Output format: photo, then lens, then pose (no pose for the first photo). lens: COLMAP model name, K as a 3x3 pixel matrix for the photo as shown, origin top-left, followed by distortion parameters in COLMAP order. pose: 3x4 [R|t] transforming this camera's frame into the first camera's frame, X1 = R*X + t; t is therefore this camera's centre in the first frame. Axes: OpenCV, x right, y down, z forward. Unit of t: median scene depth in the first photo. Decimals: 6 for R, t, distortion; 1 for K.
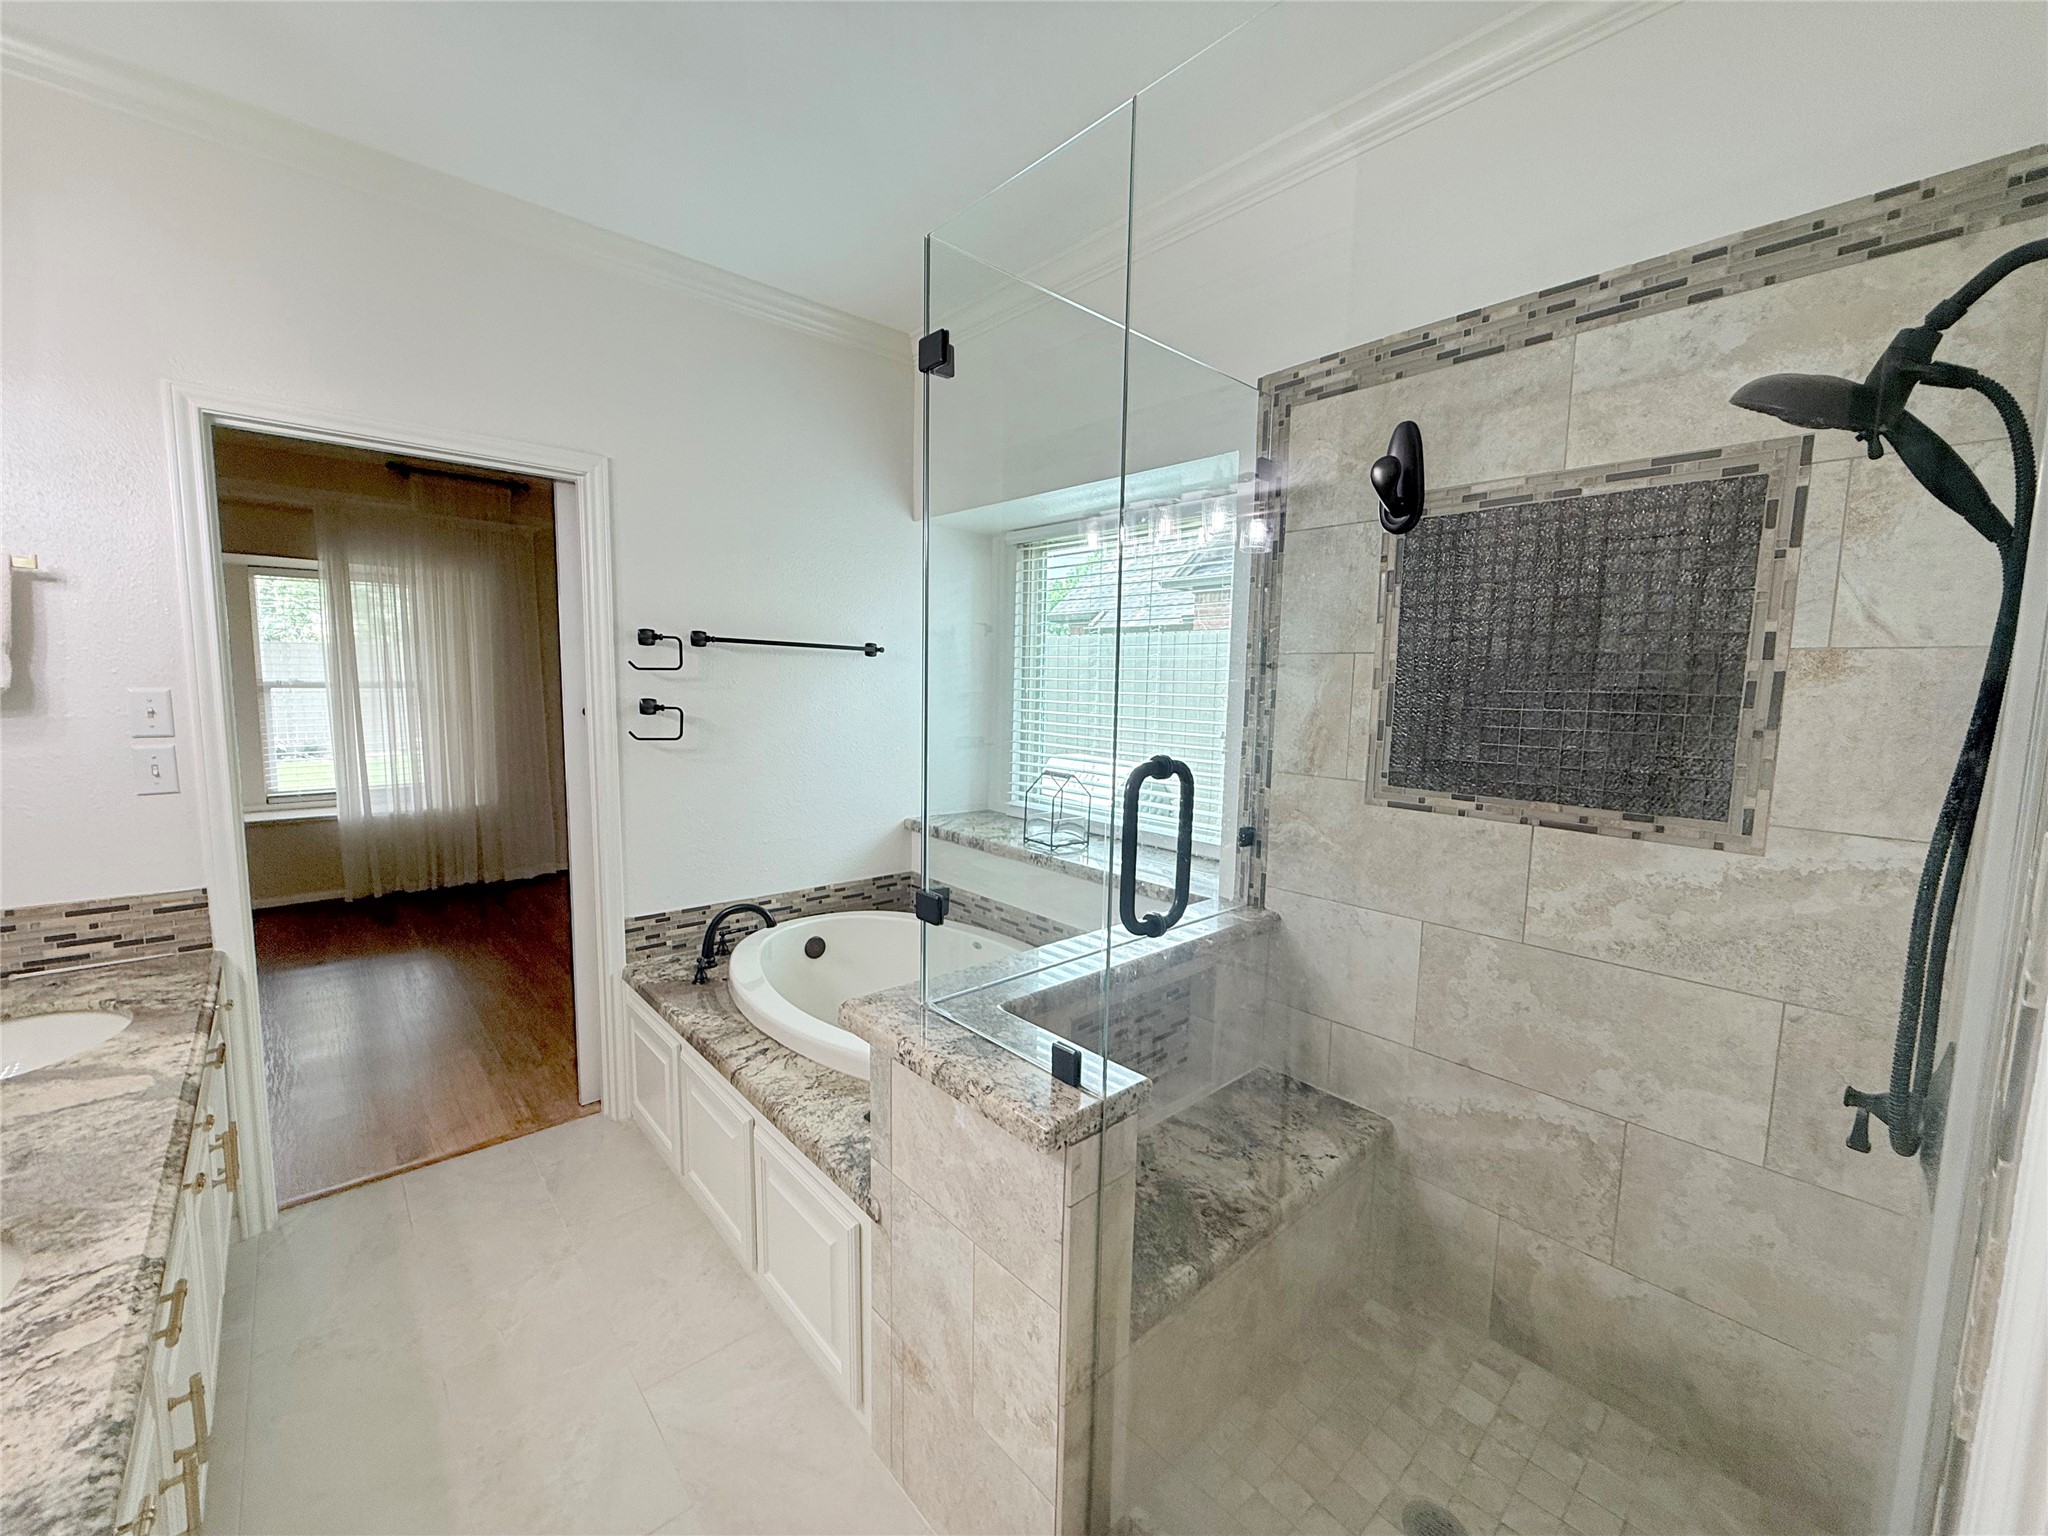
lens RADIAL K [[819.7, 0, 1021.3], [0, 819.7, 764.7], [0, 0, 1]] dist [0.001525, -0.000312]
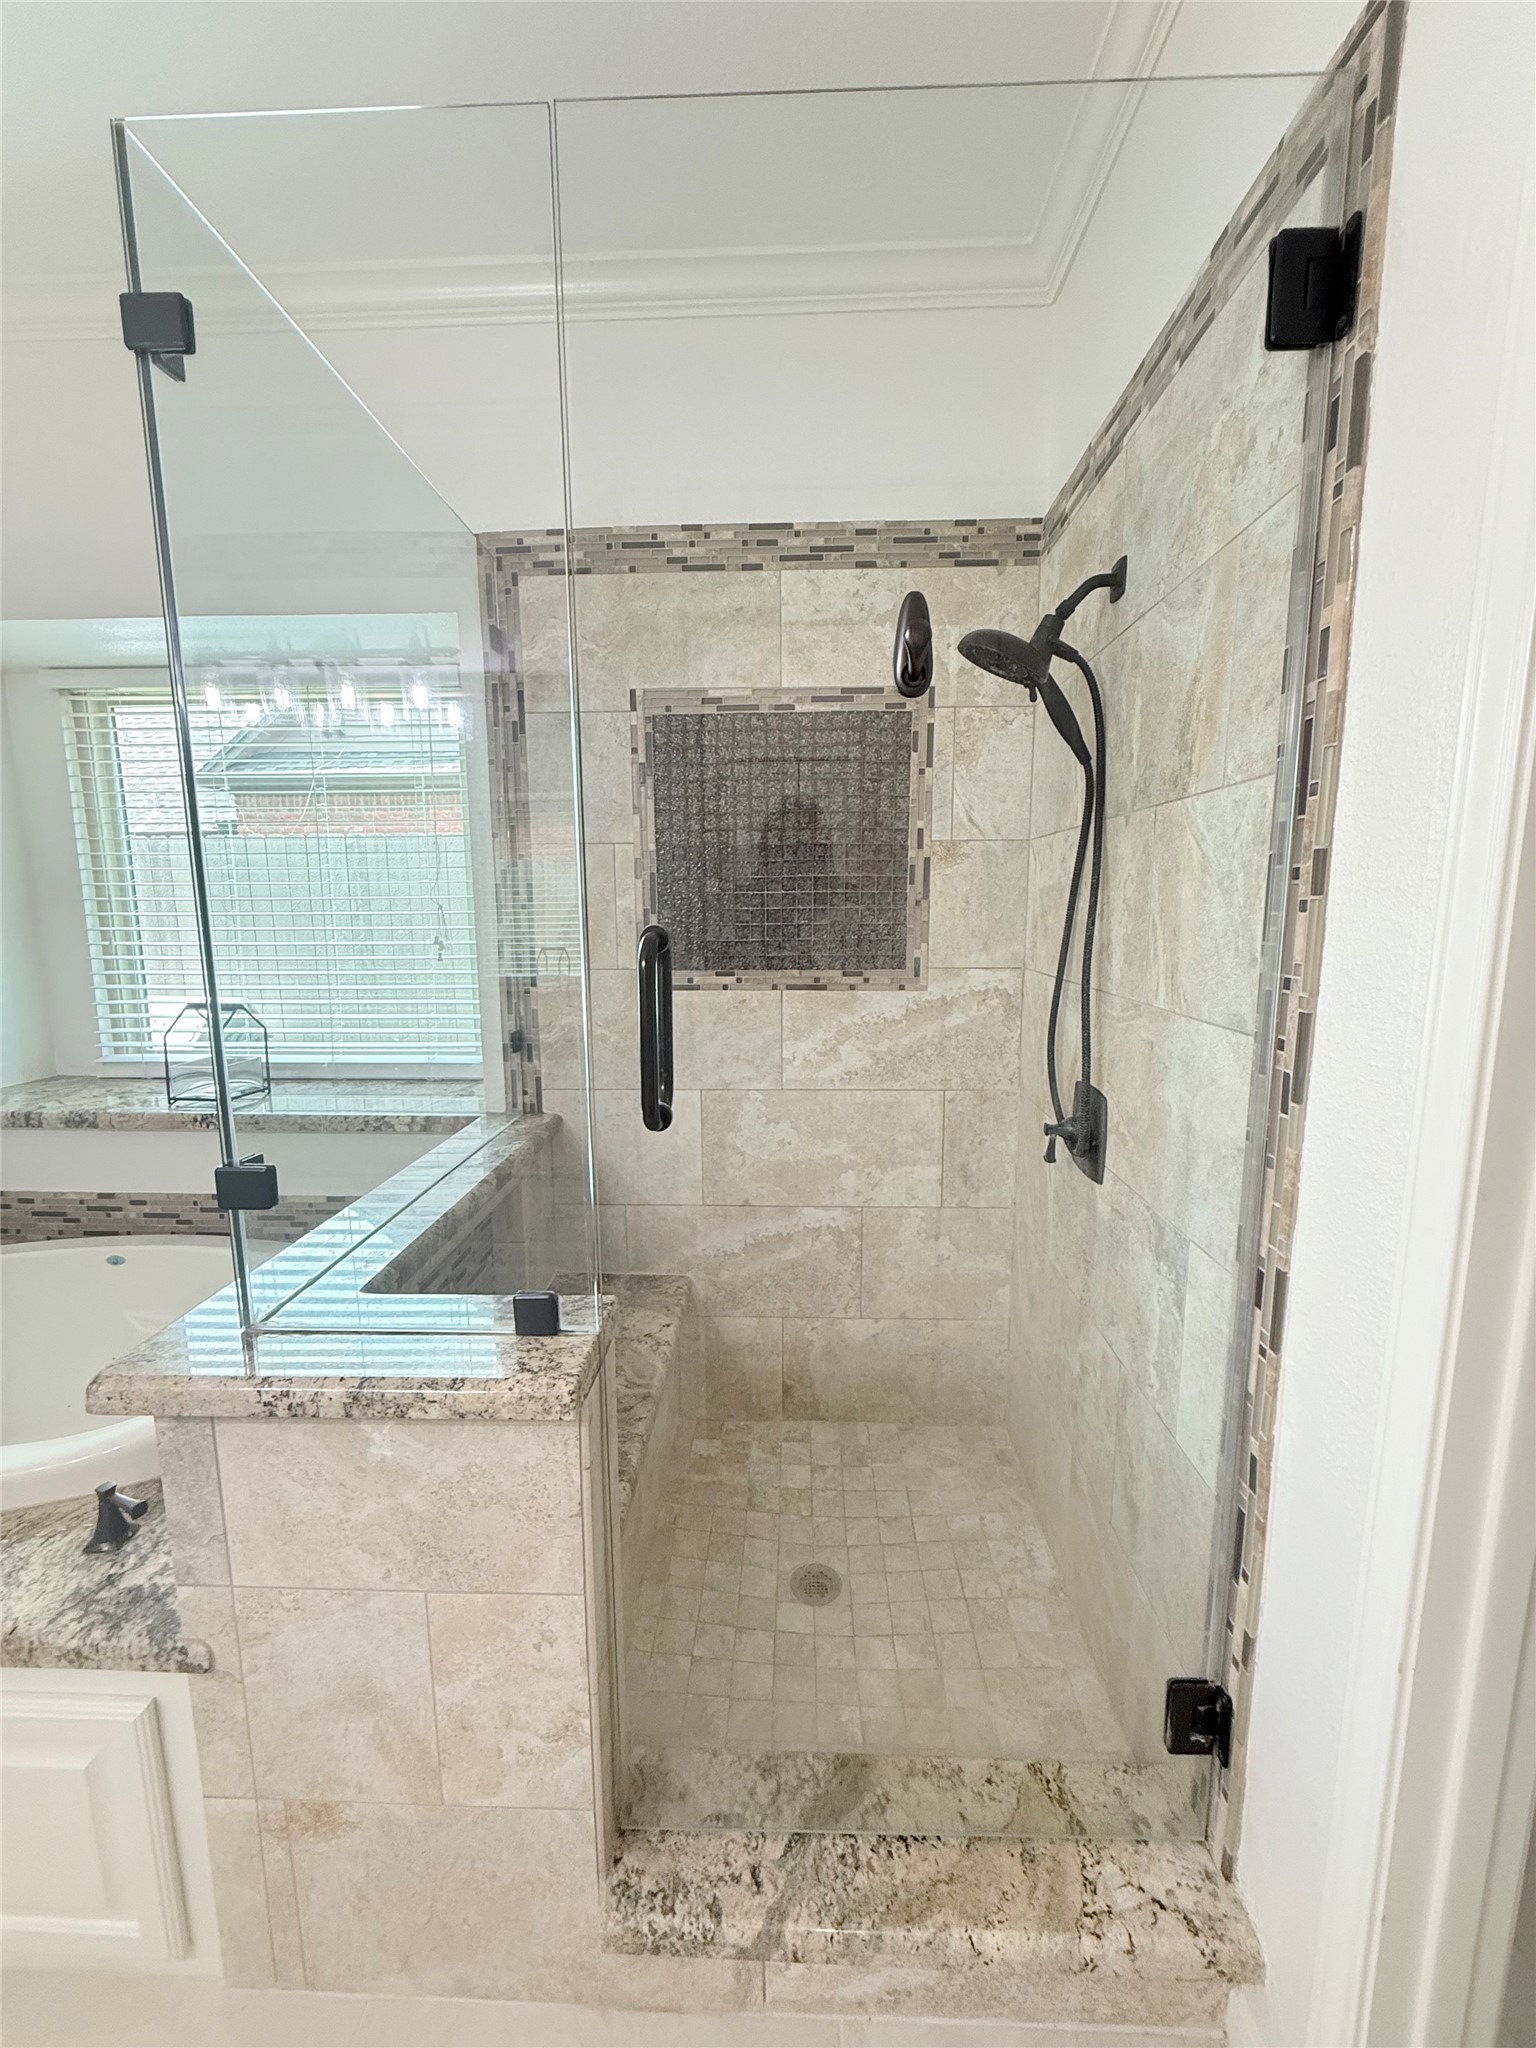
lens RADIAL K [[819.7, 0, 771.2], [0, 819.7, 1022.0], [0, 0, 1]] dist [0.001525, -0.000312]
pose [[0.692964, -0.126257, 0.709831, -0.236514], [0.094329, 0.991961, 0.084351, 0.018244], [-0.714775, 0.008505, 0.699303, 0.178056]]
